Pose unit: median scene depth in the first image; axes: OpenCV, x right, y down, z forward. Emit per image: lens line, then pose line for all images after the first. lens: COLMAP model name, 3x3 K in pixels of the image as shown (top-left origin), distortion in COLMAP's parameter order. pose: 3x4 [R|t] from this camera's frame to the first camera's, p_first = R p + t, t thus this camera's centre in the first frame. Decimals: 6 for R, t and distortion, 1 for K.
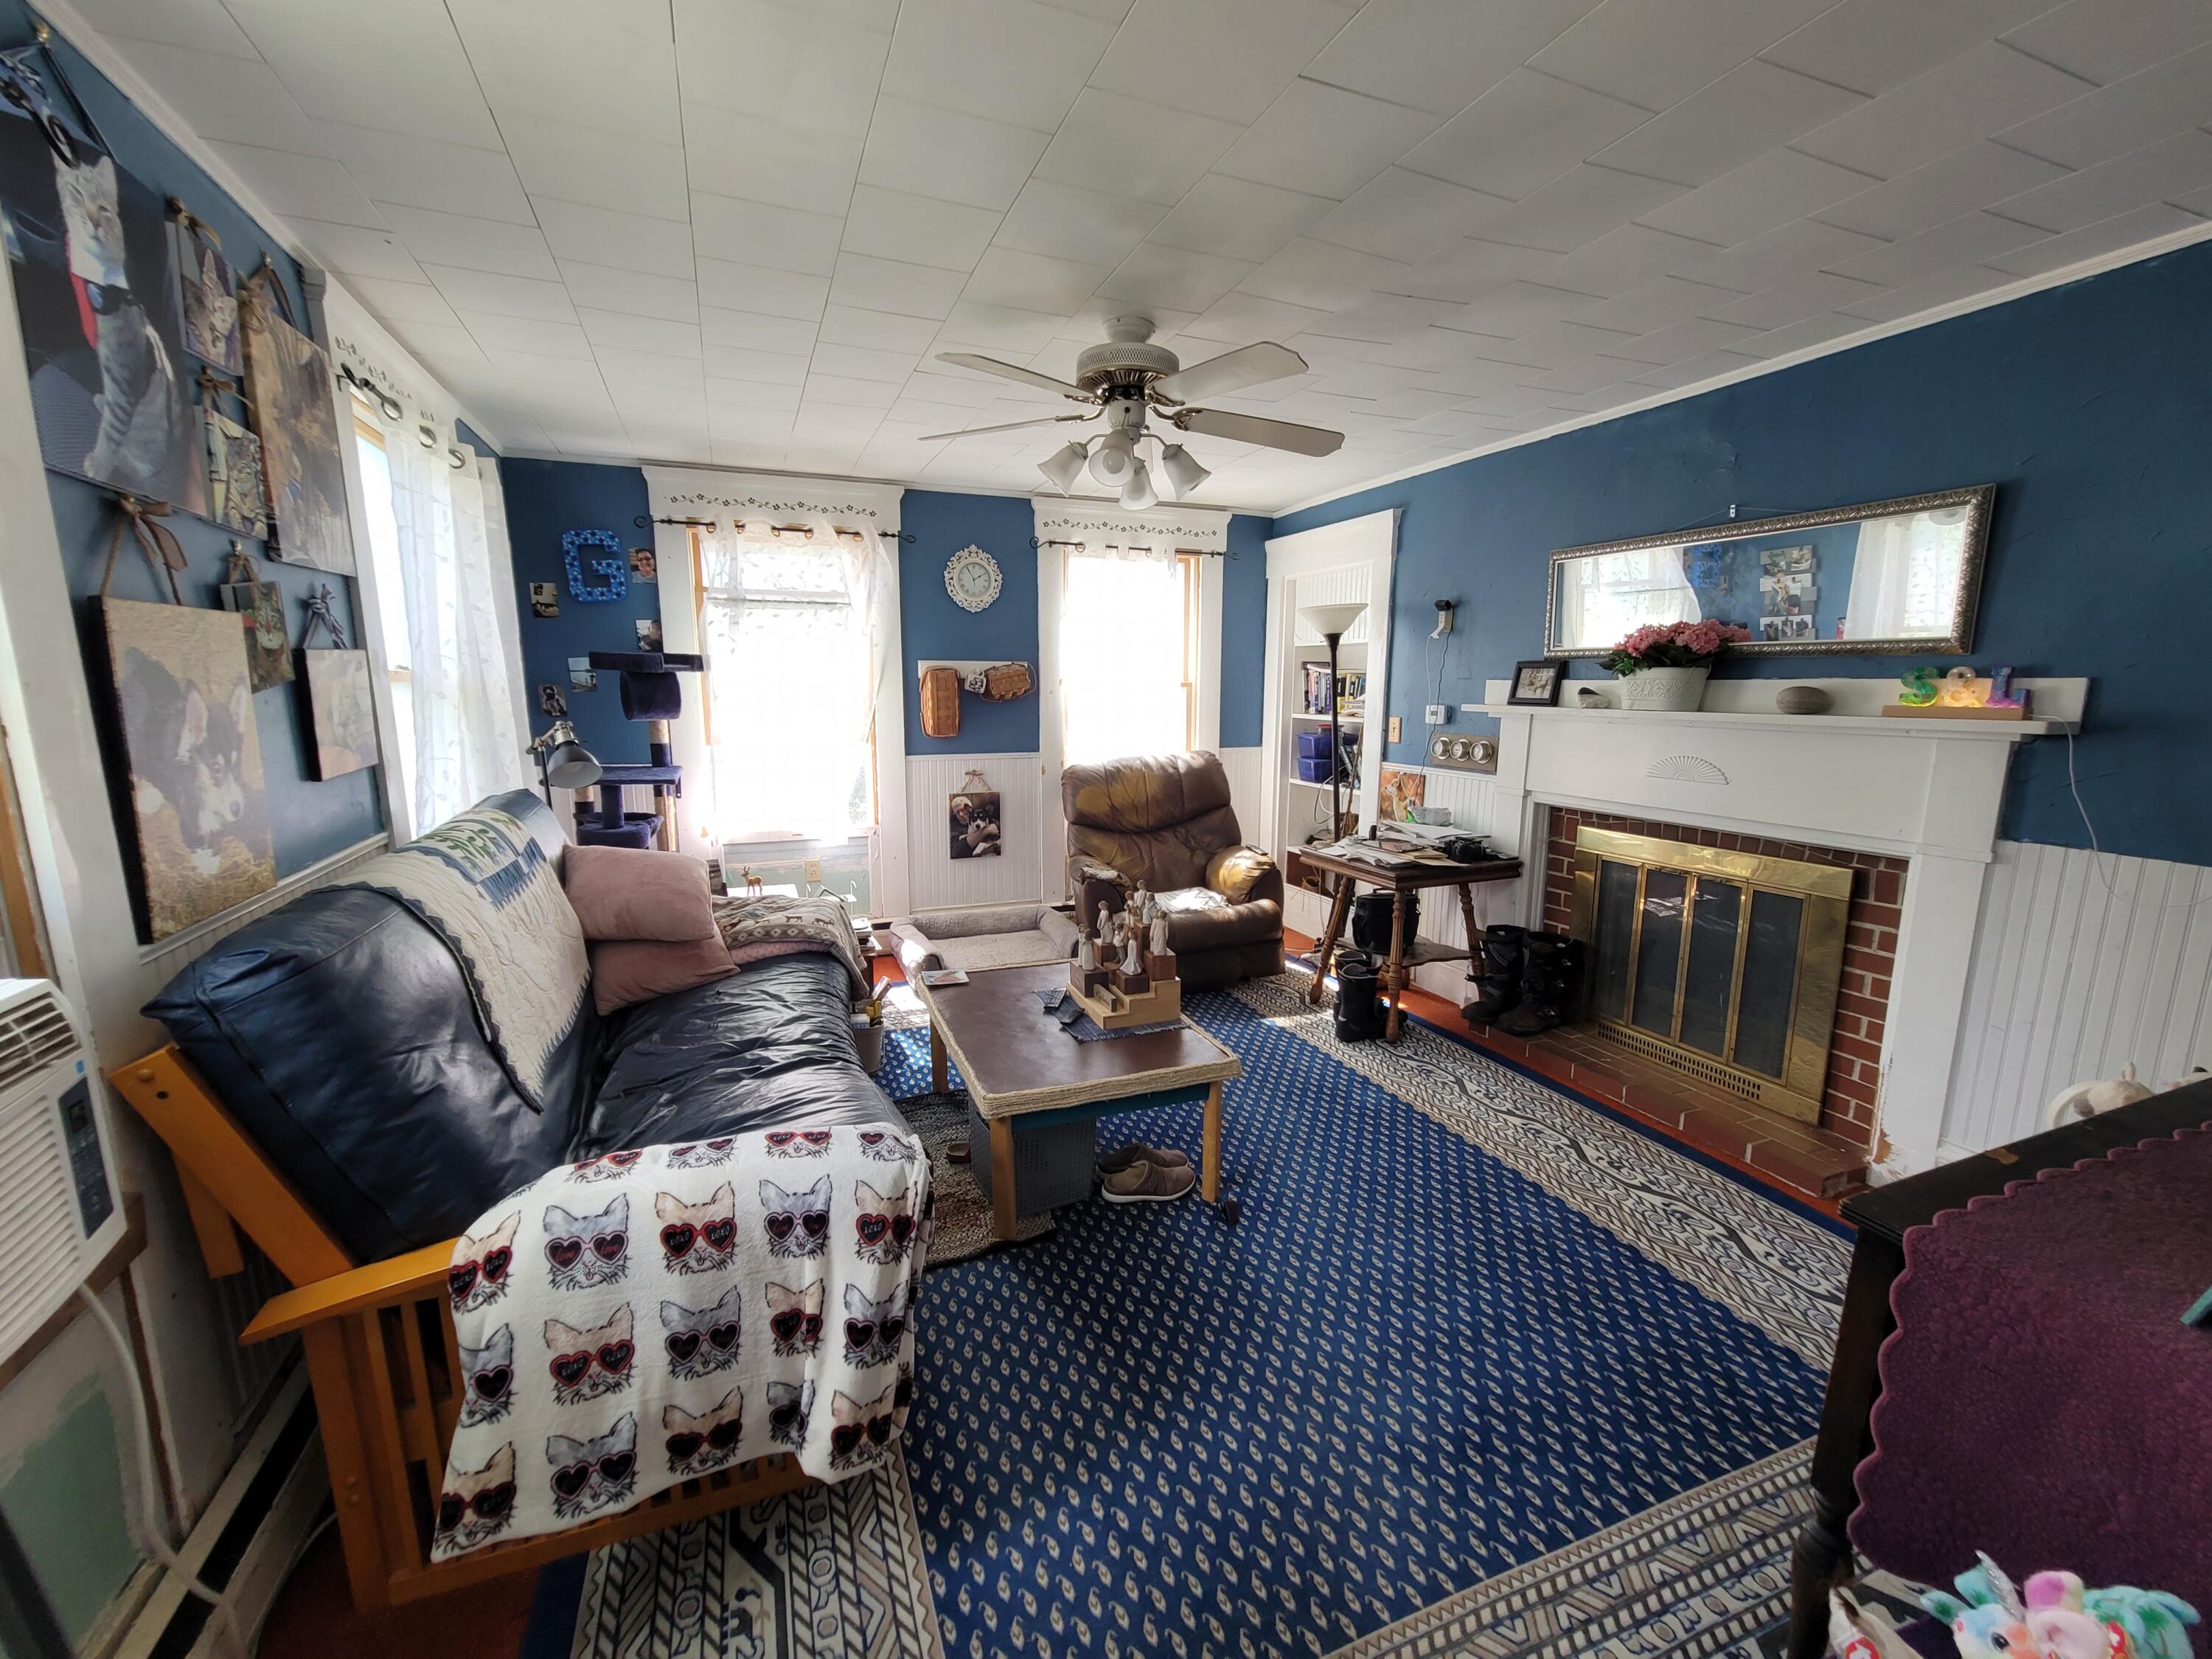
lens RADIAL K [[921.3, 0, 1100.8], [0, 921.3, 848.1], [0, 0, 1]] dist [-0.005746, 0.000847]
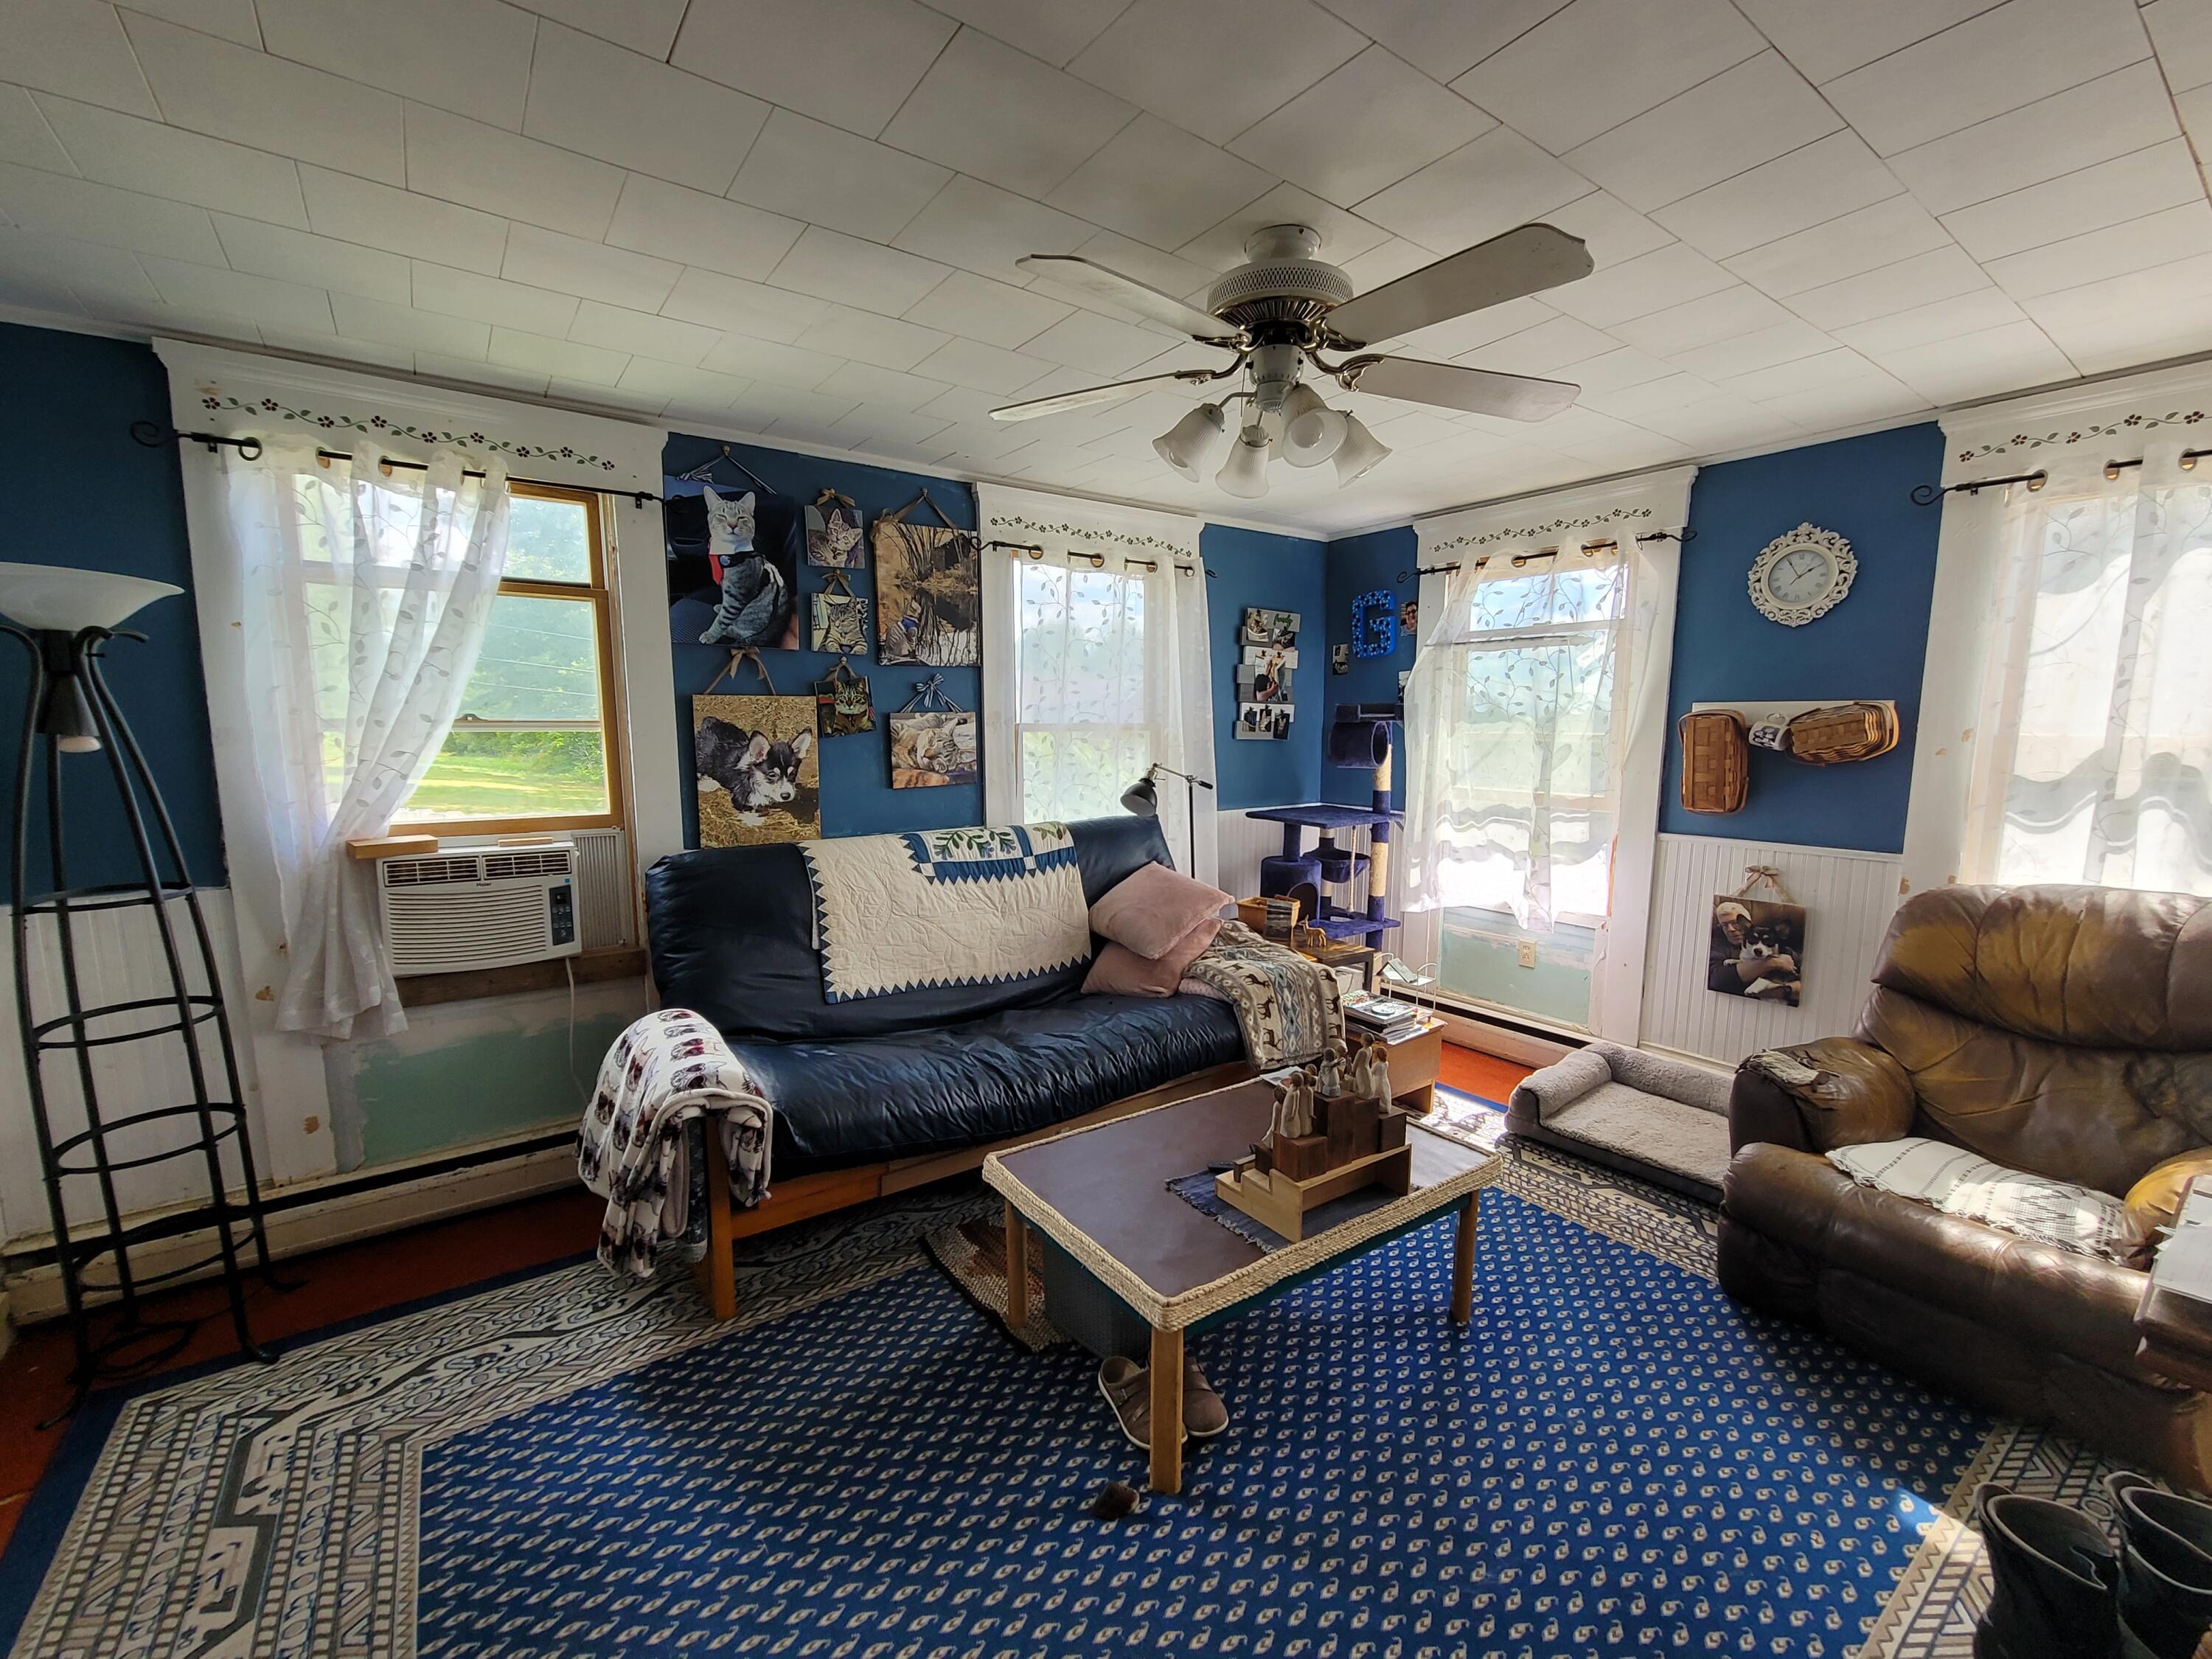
lens RADIAL K [[921.3, 0, 1100.8], [0, 921.3, 848.1], [0, 0, 1]] dist [-0.005746, 0.000847]
pose [[0.243478, 0.125523, -0.961750, 0.489198], [-0.172876, 0.981328, 0.084312, -0.093098], [0.954375, 0.145736, 0.260632, 0.494054]]
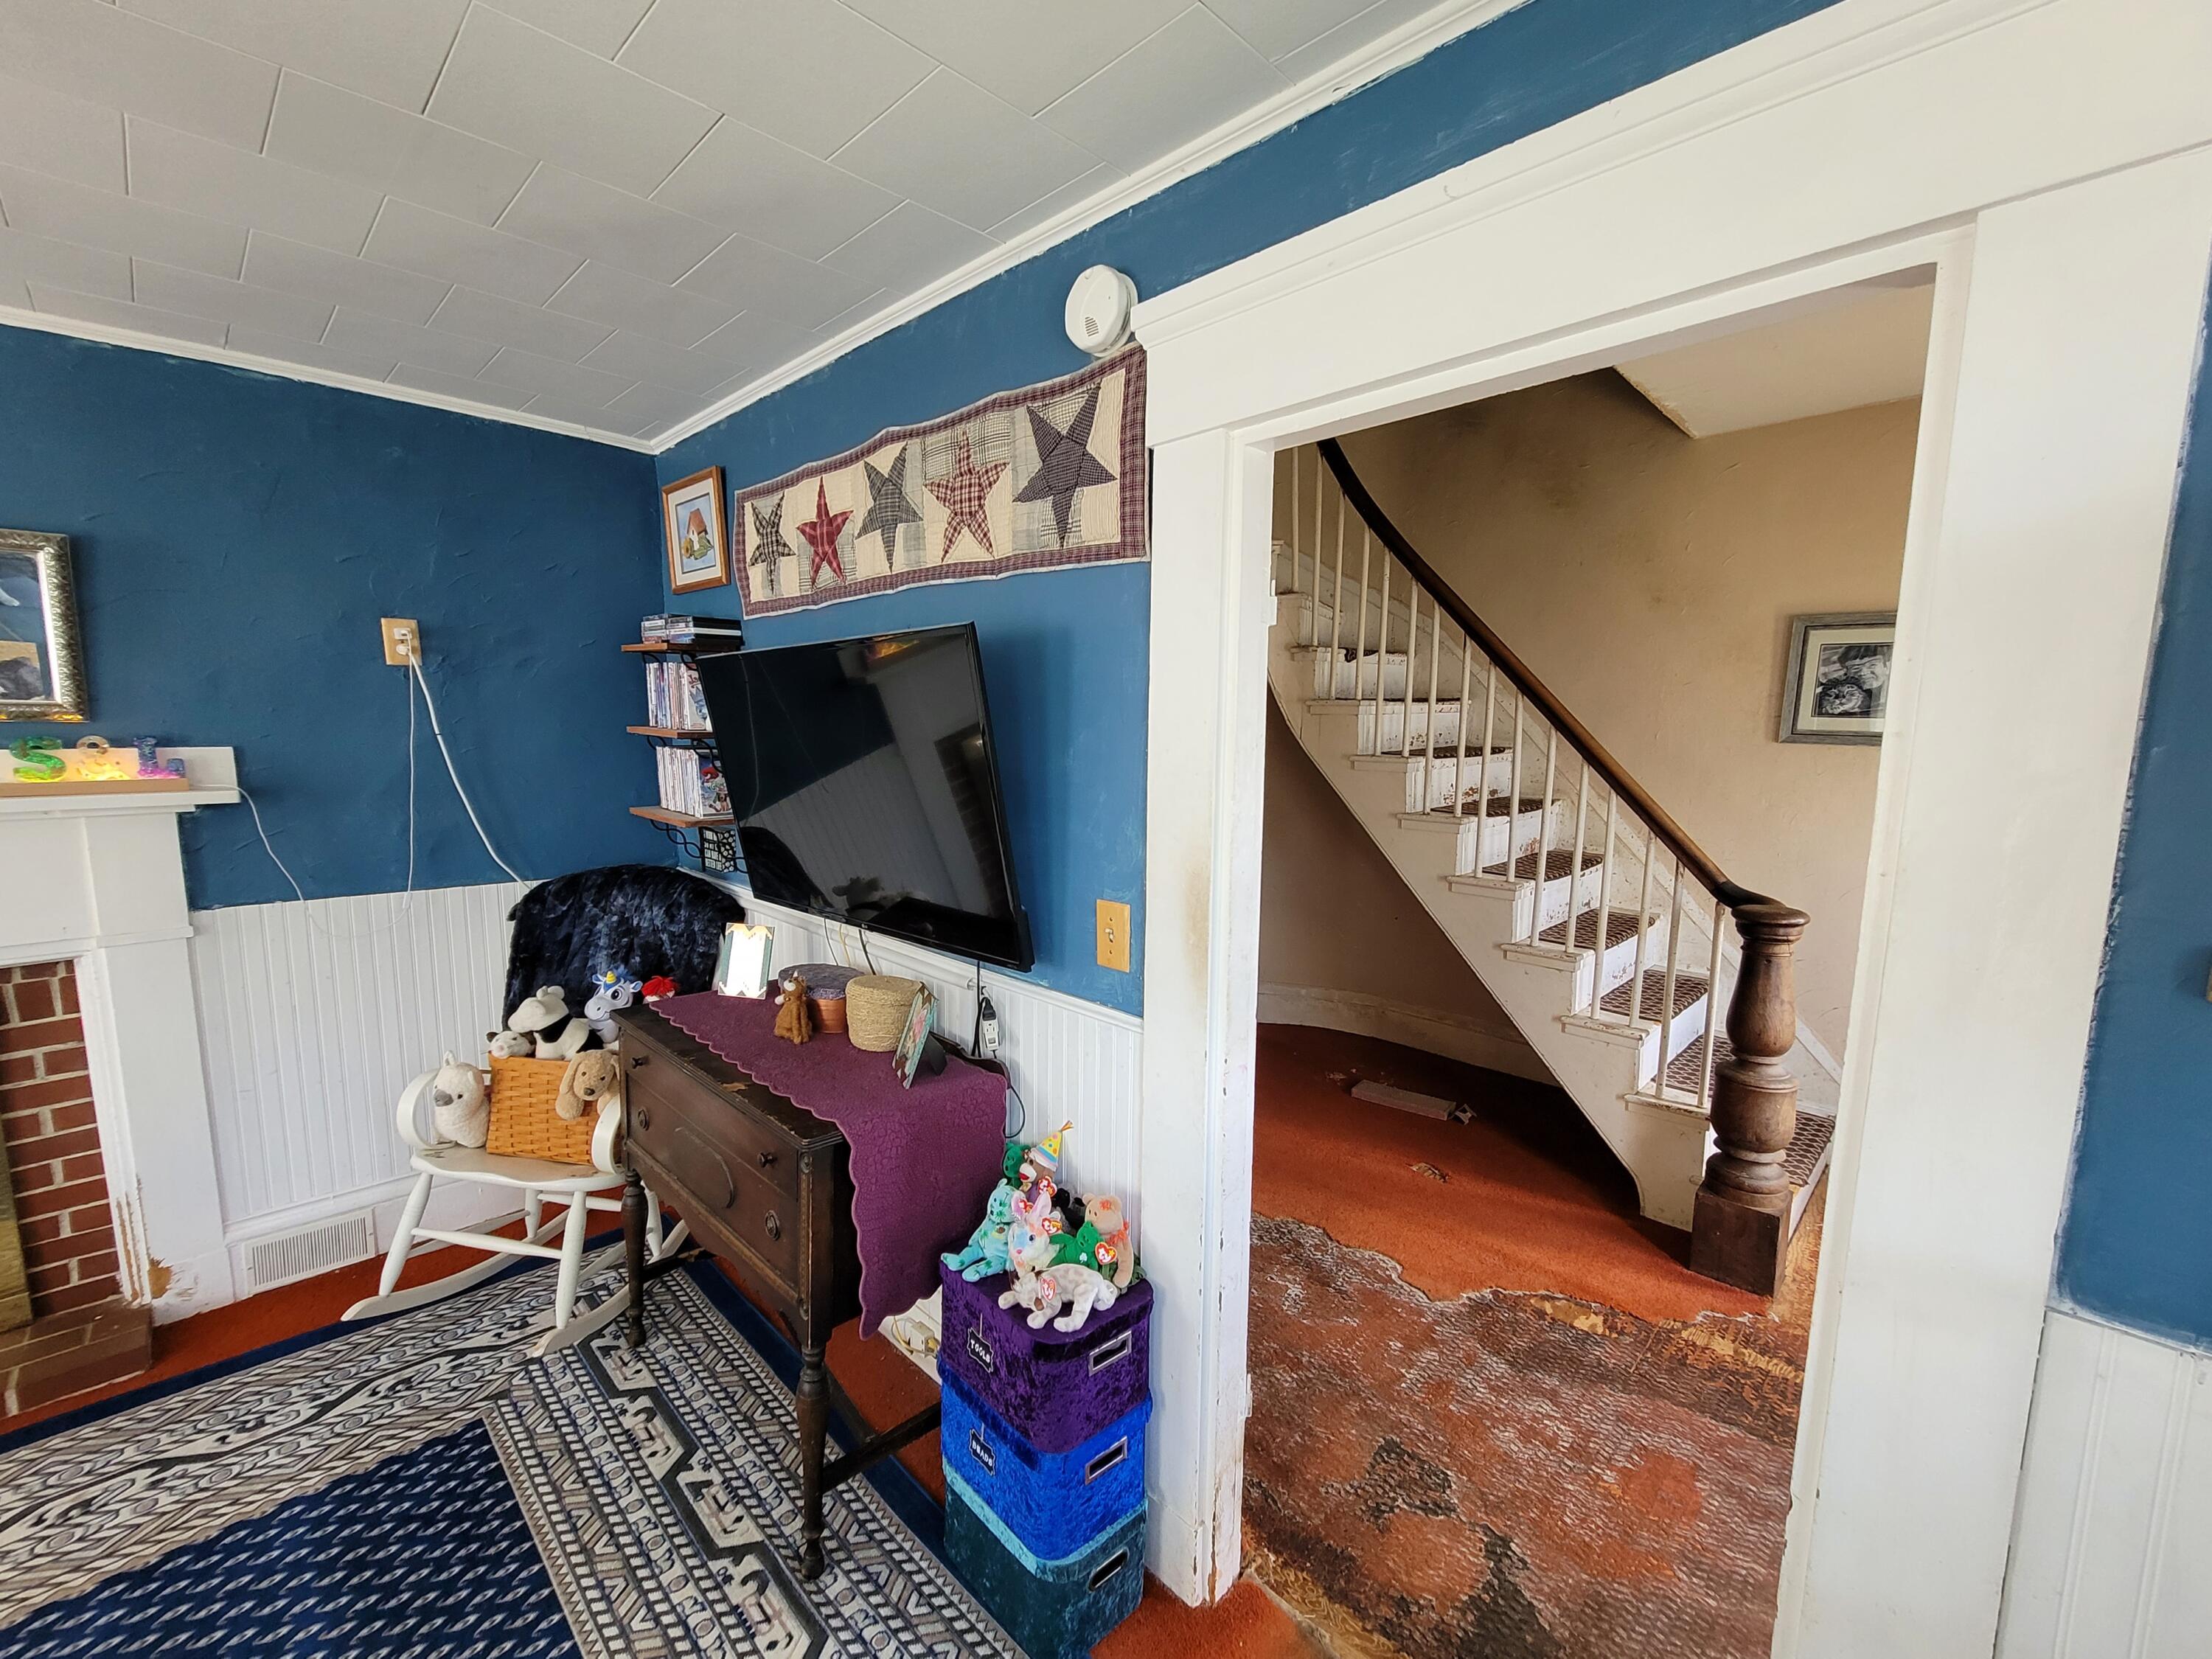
lens RADIAL K [[921.3, 0, 1100.8], [0, 921.3, 848.1], [0, 0, 1]] dist [-0.005746, 0.000847]
pose [[-0.403636, -0.128785, 0.905810, -0.173765], [0.149828, 0.967374, 0.204303, -0.079202], [-0.902568, 0.218180, -0.371171, 0.292218]]
